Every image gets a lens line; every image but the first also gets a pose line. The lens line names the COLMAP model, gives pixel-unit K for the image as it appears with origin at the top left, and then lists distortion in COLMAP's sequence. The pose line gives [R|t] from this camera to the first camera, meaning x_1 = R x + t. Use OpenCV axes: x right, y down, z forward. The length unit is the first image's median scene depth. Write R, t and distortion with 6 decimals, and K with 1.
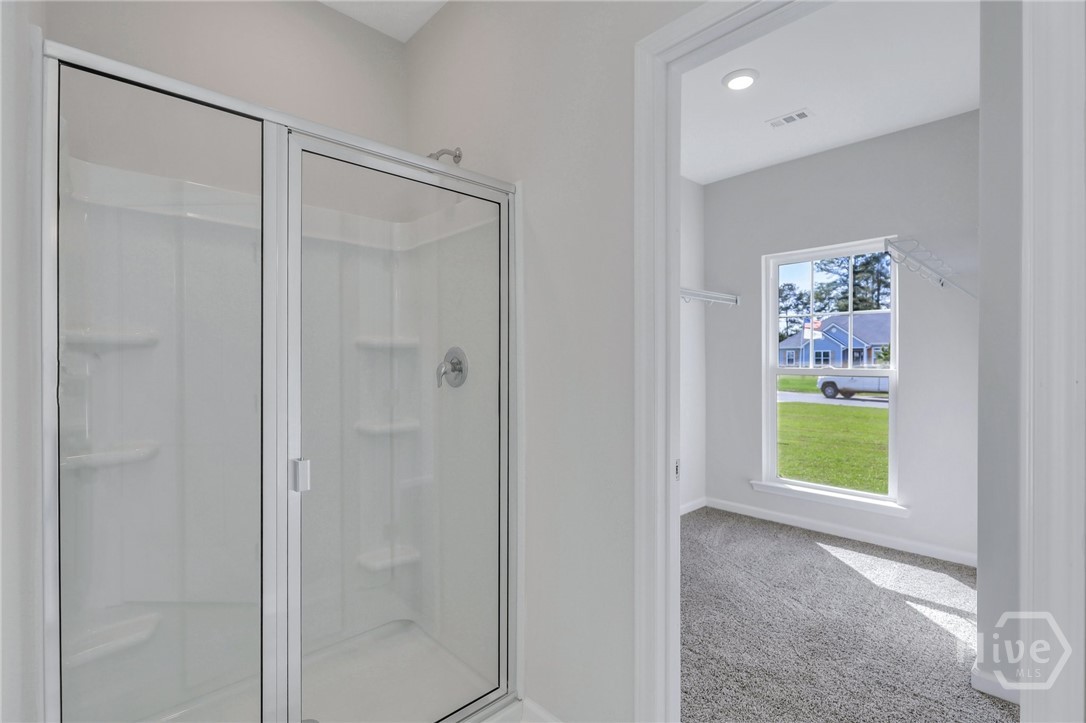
lens RADIAL K [[499.1, 0, 547.6], [0, 499.1, 358.0], [0, 0, 1]] dist [0.002438, 0.000162]
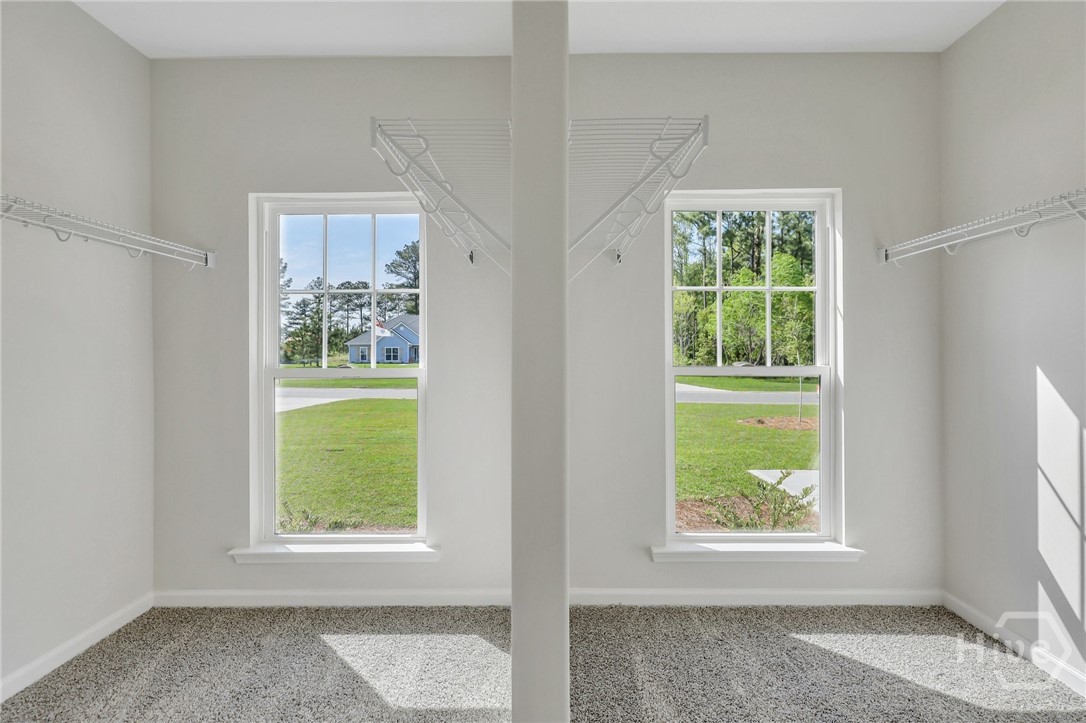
lens RADIAL K [[499.1, 0, 547.6], [0, 499.1, 358.0], [0, 0, 1]] dist [0.002438, 0.000162]
pose [[0.696424, -0.008351, 0.717582, 0.242833], [0.002839, 0.999957, 0.008882, 0.001768], [-0.717625, -0.004148, 0.696418, 0.290158]]
